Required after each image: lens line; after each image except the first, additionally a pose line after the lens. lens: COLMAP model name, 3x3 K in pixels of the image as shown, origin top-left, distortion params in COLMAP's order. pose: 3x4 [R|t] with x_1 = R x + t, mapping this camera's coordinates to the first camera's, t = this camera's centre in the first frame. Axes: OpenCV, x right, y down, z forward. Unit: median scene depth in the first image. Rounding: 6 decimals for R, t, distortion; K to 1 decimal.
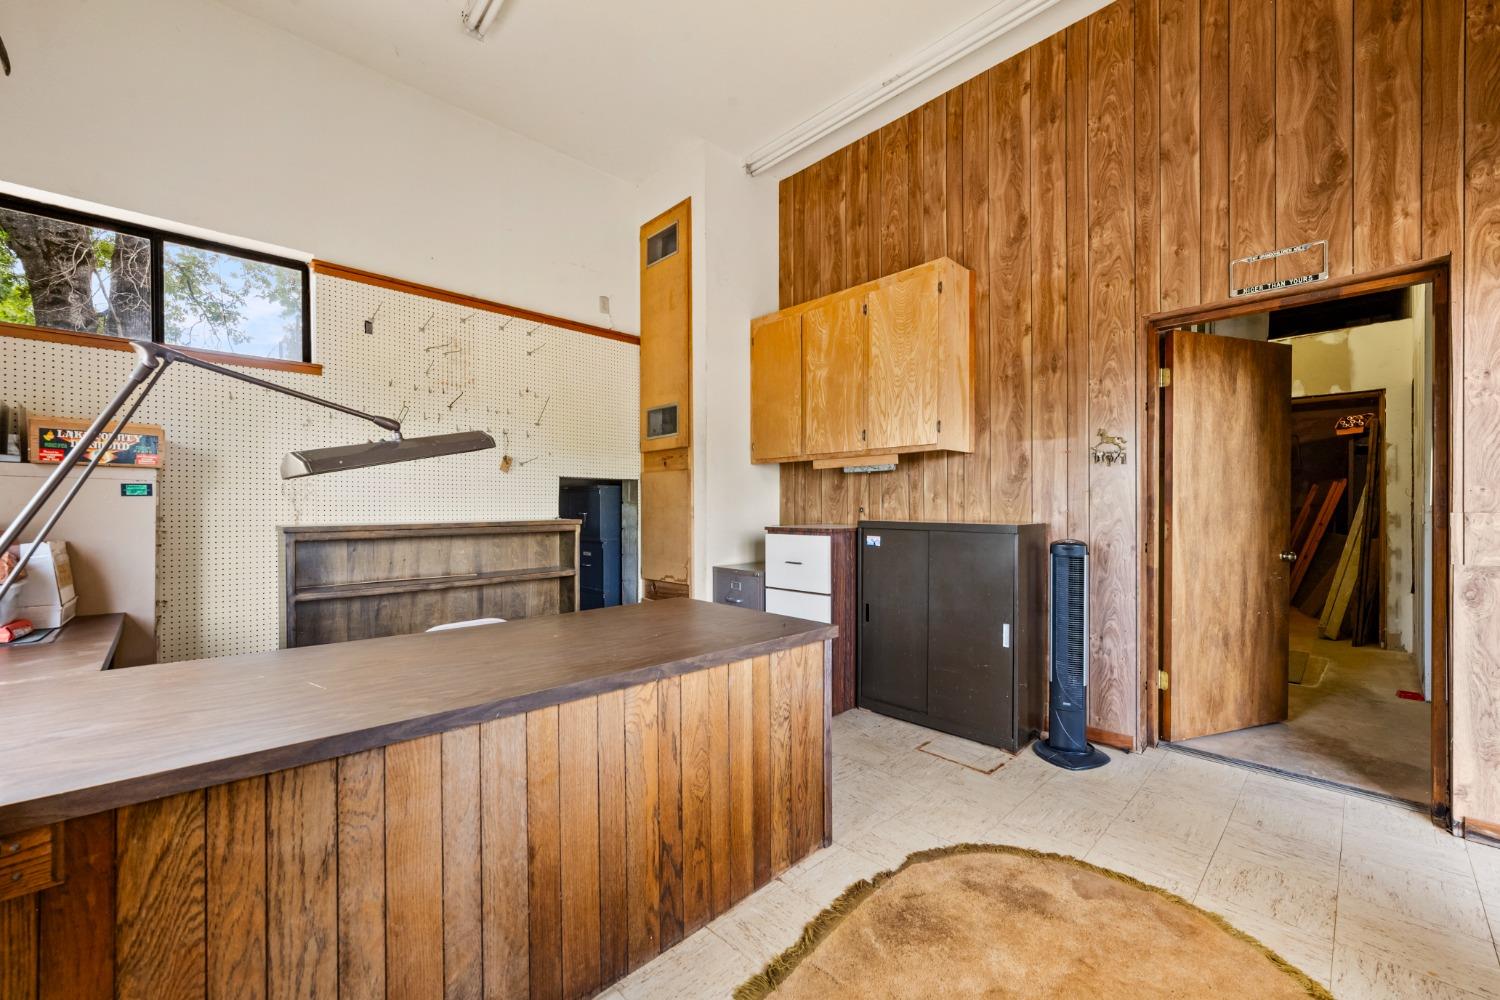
lens RADIAL K [[595.0, 0, 763.8], [0, 595.0, 511.2], [0, 0, 1]] dist [-0.003782, 0.001507]
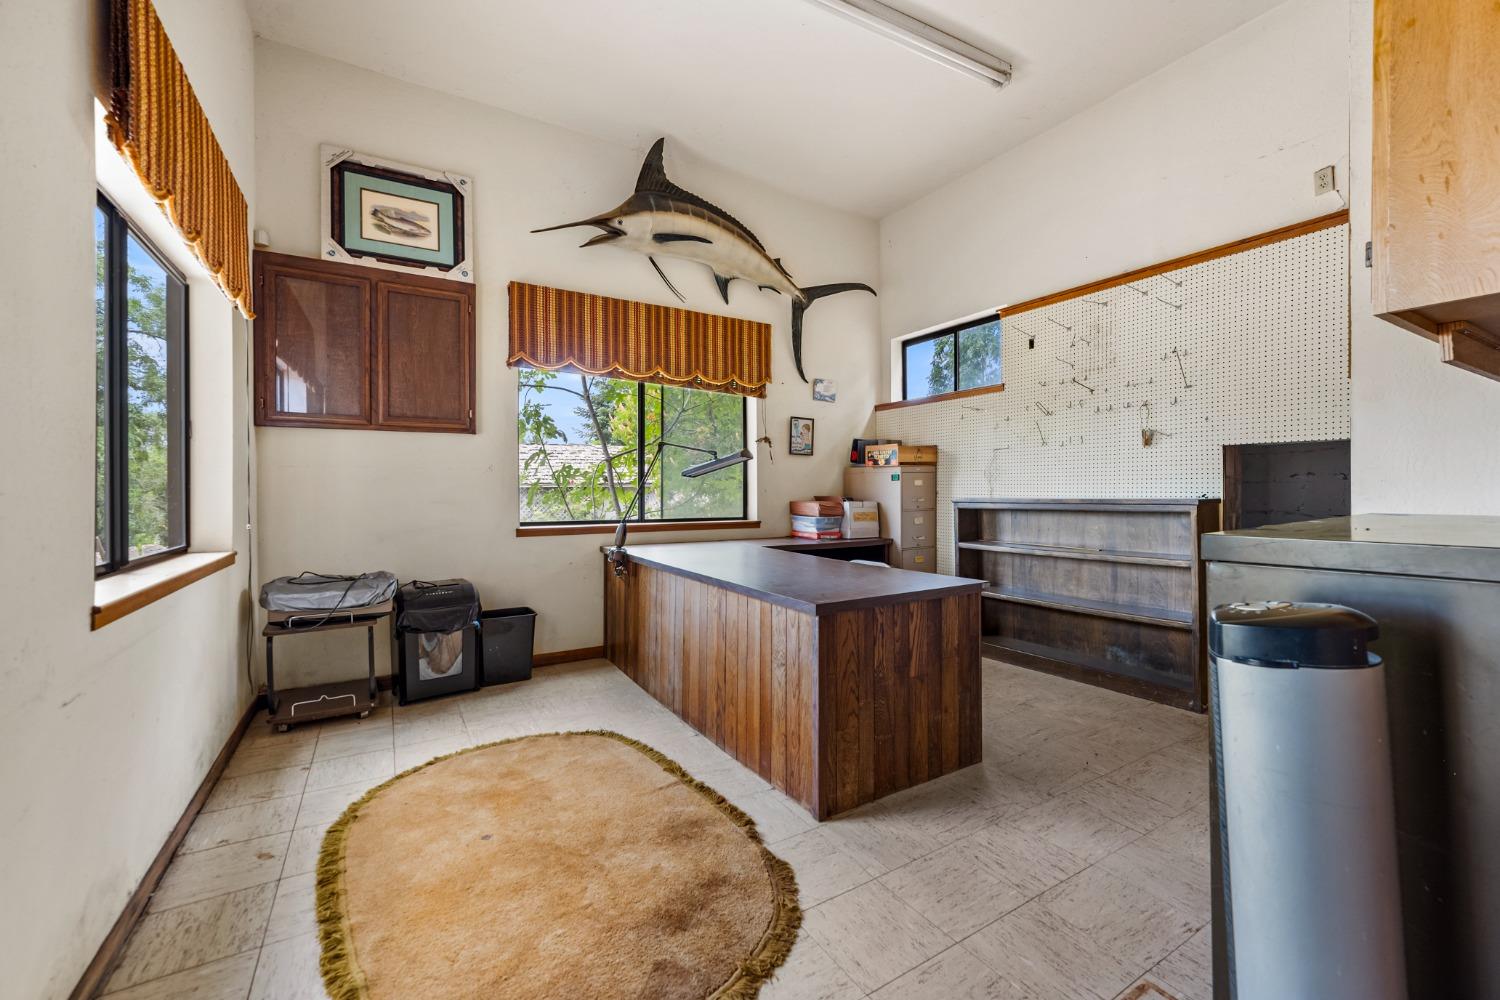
lens RADIAL K [[595.0, 0, 759.3], [0, 595.0, 489.6], [0, 0, 1]] dist [-0.003782, 0.001507]
pose [[-0.212303, 0.004217, -0.977195, 1.164244], [0.000615, 0.999991, 0.004182, -0.004968], [0.977204, 0.000286, -0.212303, 1.164559]]
